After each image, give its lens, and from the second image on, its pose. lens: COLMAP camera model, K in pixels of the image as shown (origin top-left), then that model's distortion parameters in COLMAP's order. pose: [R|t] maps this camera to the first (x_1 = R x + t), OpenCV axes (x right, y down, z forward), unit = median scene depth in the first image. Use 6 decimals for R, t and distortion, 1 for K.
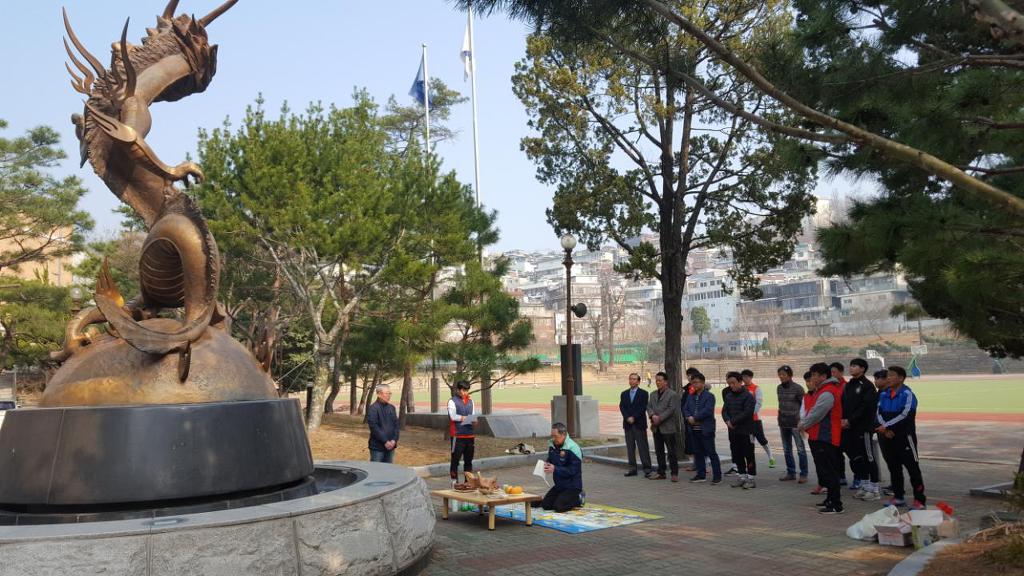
lens RADIAL K [[757.7, 0, 488.1], [0, 757.7, 290.4], [0, 0, 1]] dist [0.127130, -0.191681]
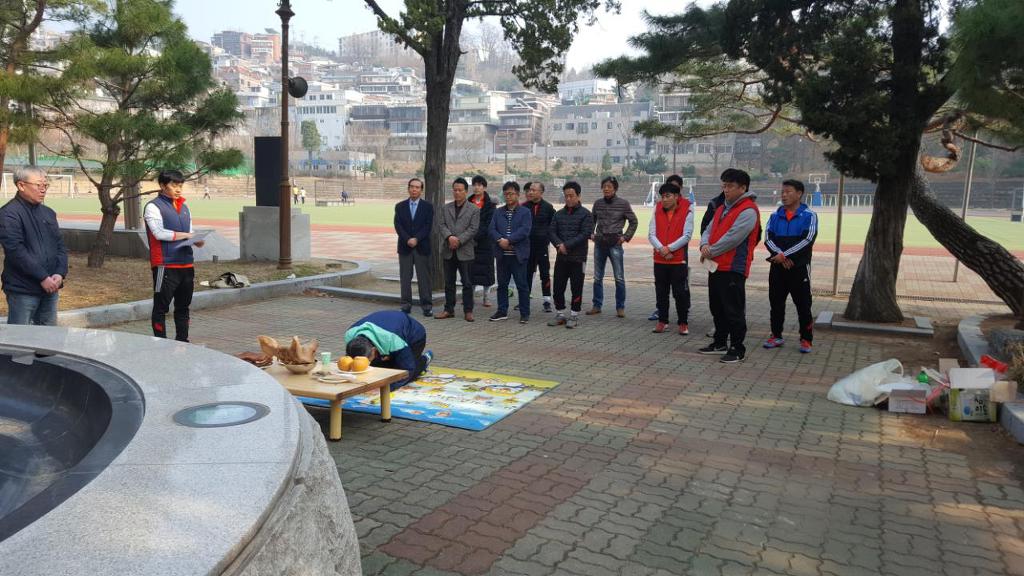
lens RADIAL K [[757.7, 0, 506.5], [0, 757.7, 297.8], [0, 0, 1]] dist [0.127130, -0.191681]
pose [[0.857245, -0.023647, 0.514365, -0.079894], [-0.101984, 0.971358, 0.214624, 0.040299], [-0.504708, -0.236443, 0.830280, 0.241422]]
